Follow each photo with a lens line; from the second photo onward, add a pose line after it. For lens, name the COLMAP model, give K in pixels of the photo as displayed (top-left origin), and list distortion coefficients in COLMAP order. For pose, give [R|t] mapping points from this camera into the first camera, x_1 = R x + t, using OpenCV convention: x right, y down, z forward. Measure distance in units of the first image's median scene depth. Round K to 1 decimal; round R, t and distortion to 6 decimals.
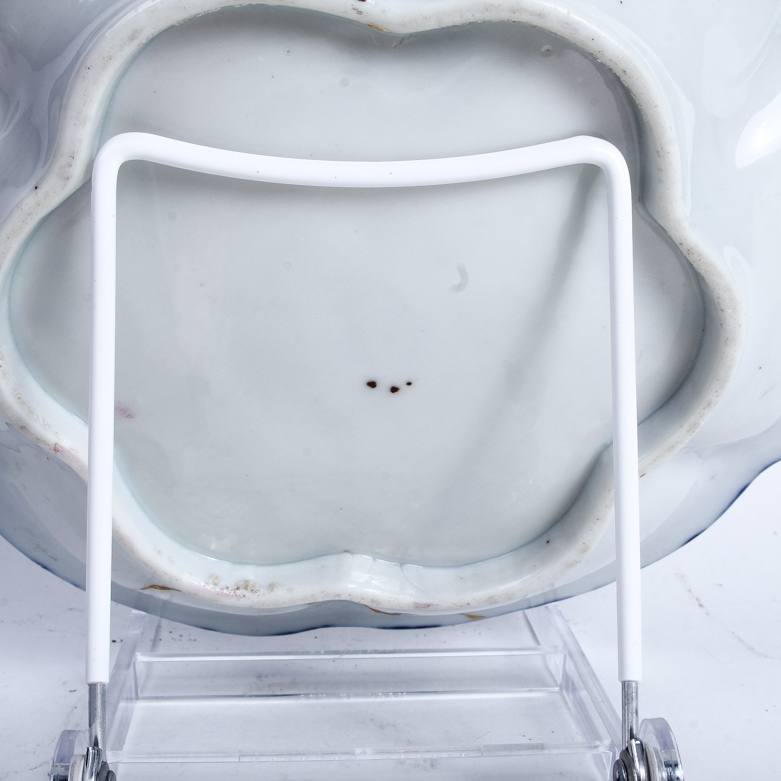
lens RADIAL K [[1331.7, 0, 391.2], [0, 1331.7, 391.9], [0, 0, 1]] dist [-0.087065, 0.000000]
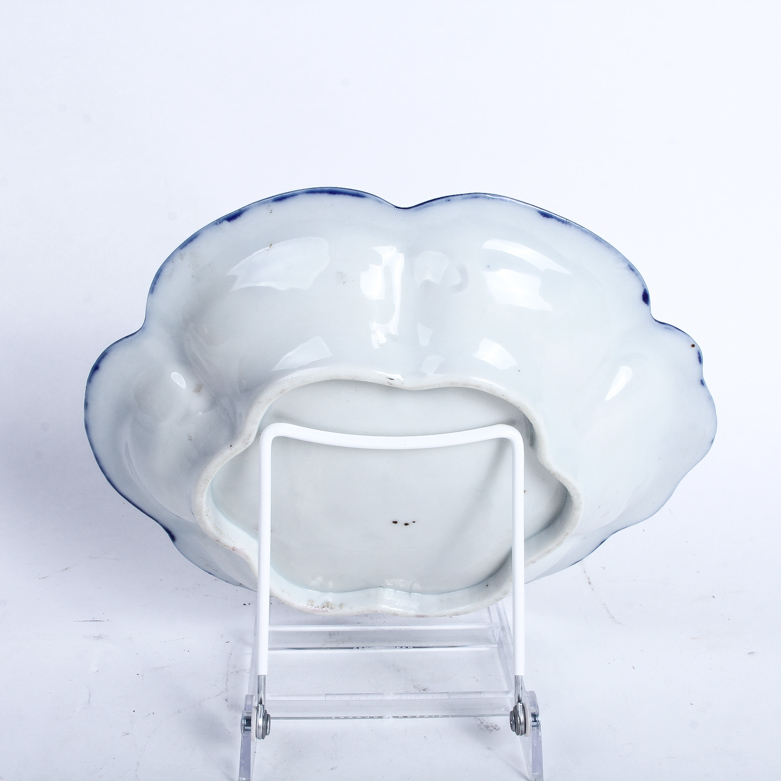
lens RADIAL K [[1331.7, 0, 390.3], [0, 1331.7, 389.5], [0, 0, 1]] dist [-0.087065, 0.000000]
pose [[0.999729, 0.014906, -0.017901, 0.010257], [-0.011476, 0.983890, 0.178404, -0.523615], [0.020272, -0.178151, 0.983794, -0.856709]]
